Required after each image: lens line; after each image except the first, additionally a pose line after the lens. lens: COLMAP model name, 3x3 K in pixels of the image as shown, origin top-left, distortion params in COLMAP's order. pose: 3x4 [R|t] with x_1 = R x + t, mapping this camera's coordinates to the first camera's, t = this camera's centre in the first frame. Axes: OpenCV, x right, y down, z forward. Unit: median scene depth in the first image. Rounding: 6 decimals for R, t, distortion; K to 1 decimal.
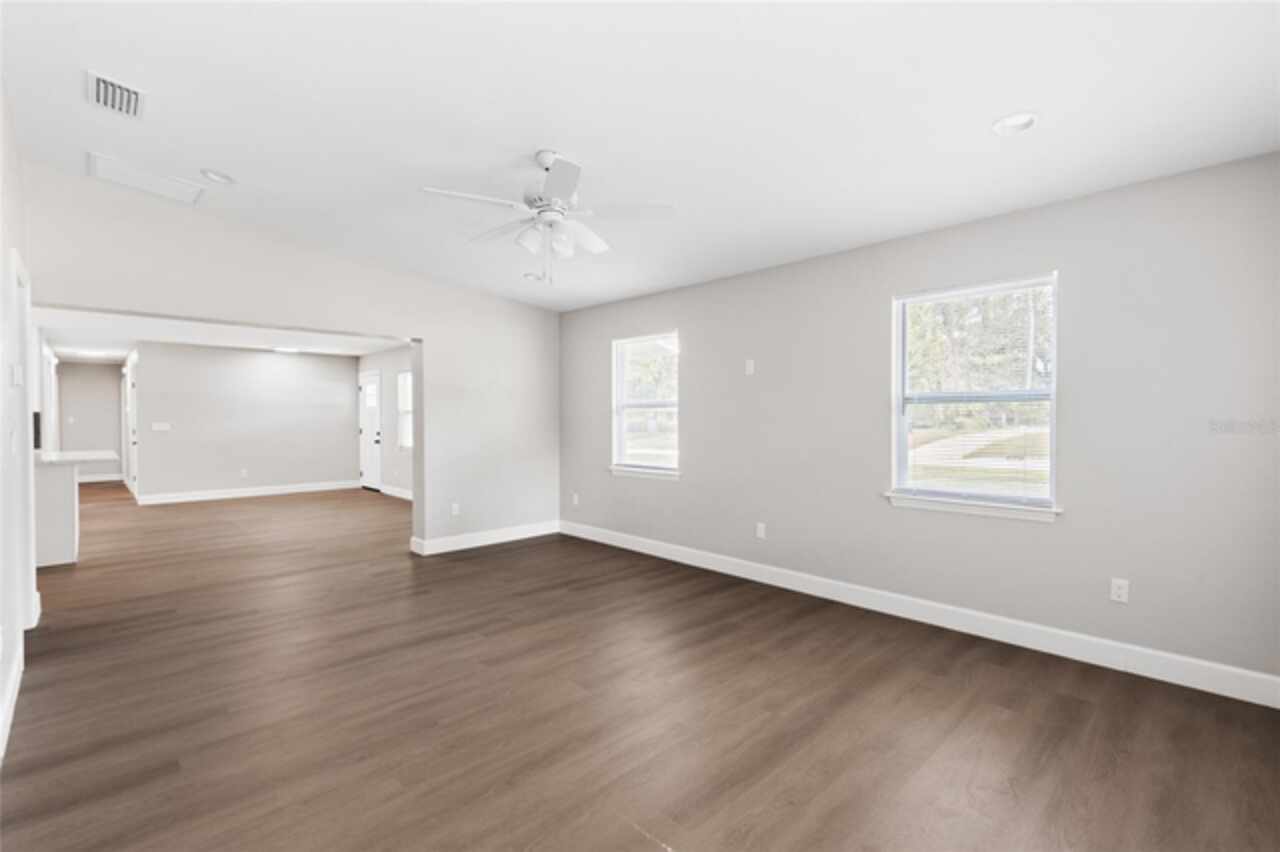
lens RADIAL K [[579.6, 0, 648.8], [0, 579.6, 425.3], [0, 0, 1]] dist [-0.006735, -0.000167]
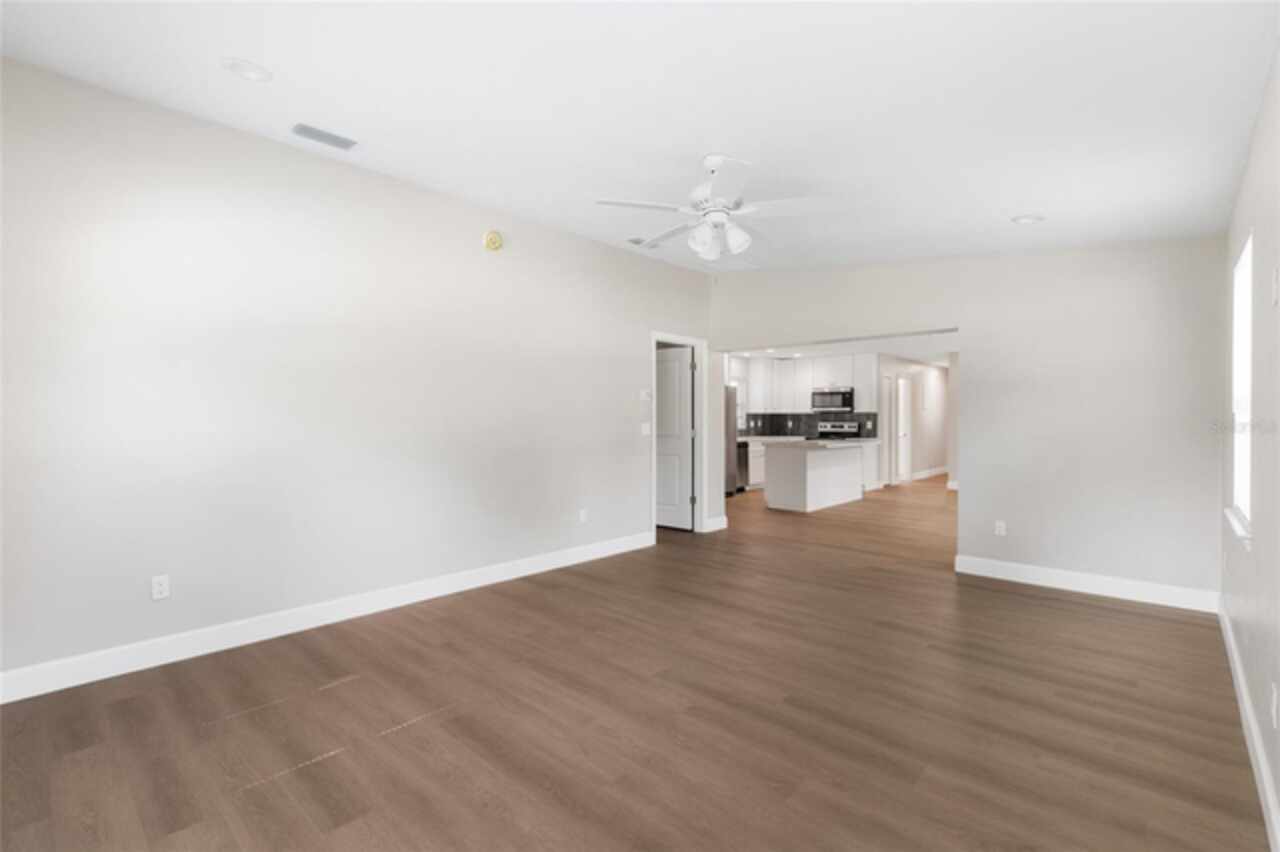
lens RADIAL K [[579.6, 0, 637.3], [0, 579.6, 422.4], [0, 0, 1]] dist [-0.006735, -0.000167]
pose [[0.038022, 0.004880, -0.999265, 0.965801], [-0.013109, 0.999904, 0.004384, -0.003363], [0.999191, 0.012933, 0.038083, 0.951067]]
